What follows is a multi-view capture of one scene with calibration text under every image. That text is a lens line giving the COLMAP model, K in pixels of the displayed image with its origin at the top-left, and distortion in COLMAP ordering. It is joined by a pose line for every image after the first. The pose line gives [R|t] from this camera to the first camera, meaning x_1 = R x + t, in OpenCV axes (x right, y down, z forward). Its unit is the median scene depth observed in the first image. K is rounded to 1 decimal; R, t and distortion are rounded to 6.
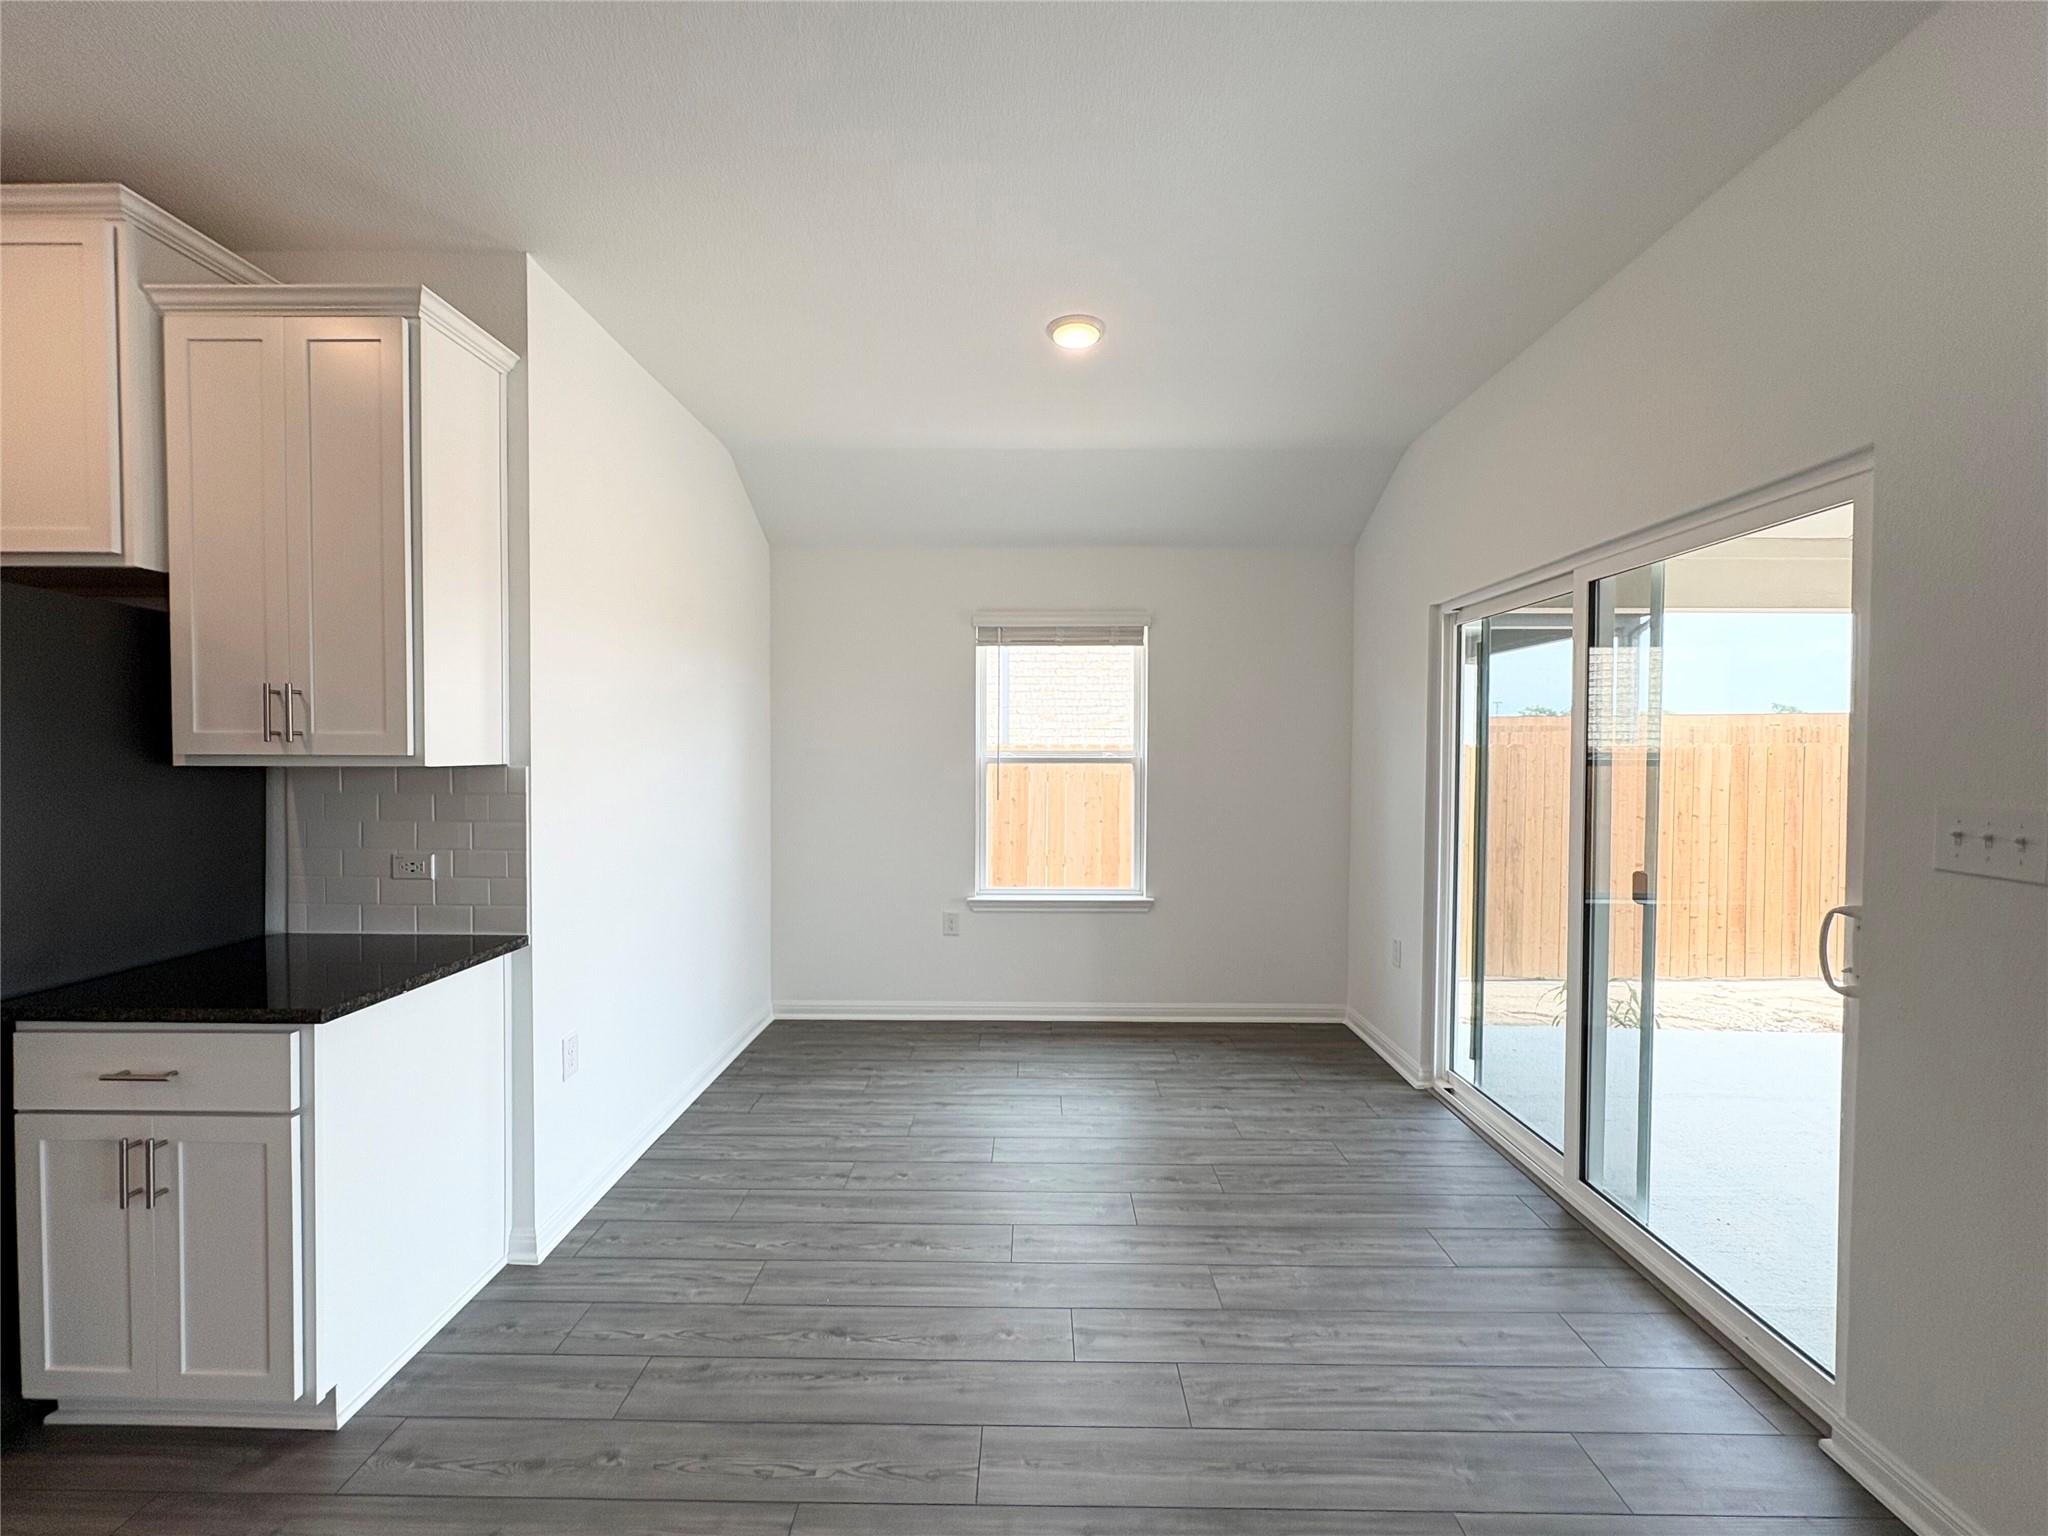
lens RADIAL K [[815.5, 0, 1019.9], [0, 815.5, 763.6], [0, 0, 1]] dist [-0.000538, 0.000568]
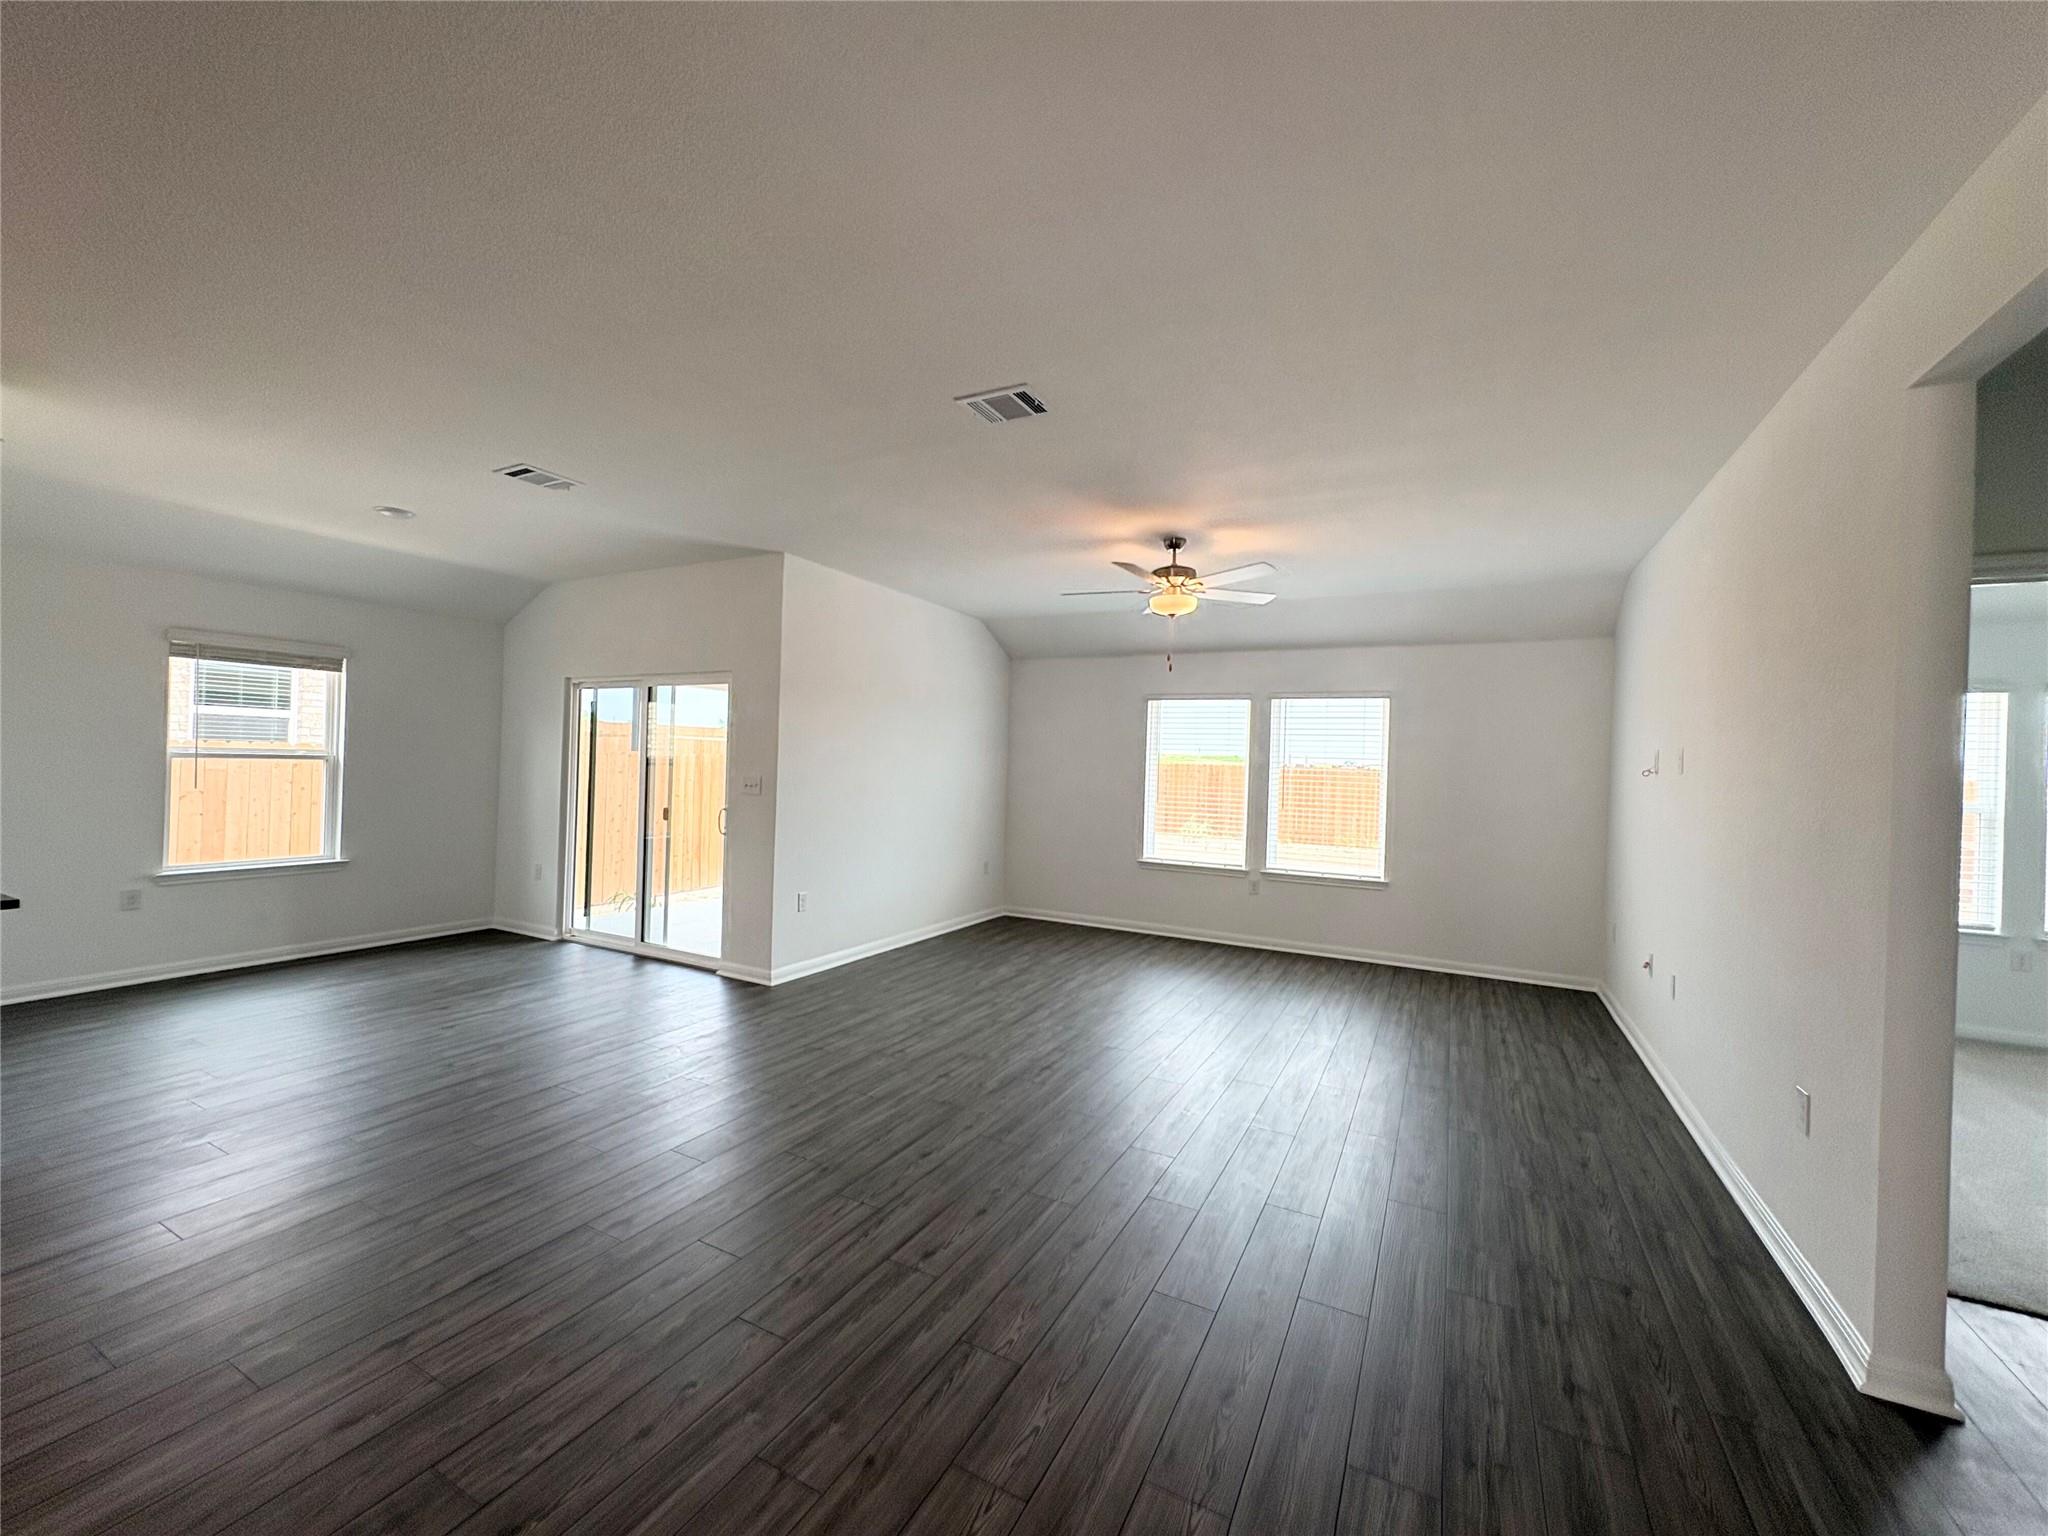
lens RADIAL K [[813.7, 0, 1024.0], [0, 813.7, 768.0], [0, 0, 1]] dist [0.001676, 0.000322]
pose [[0.451302, 0.008385, 0.892332, -0.667726], [-0.011573, 0.999927, -0.003543, 0.005893], [-0.892296, -0.008728, 0.451366, -0.758890]]
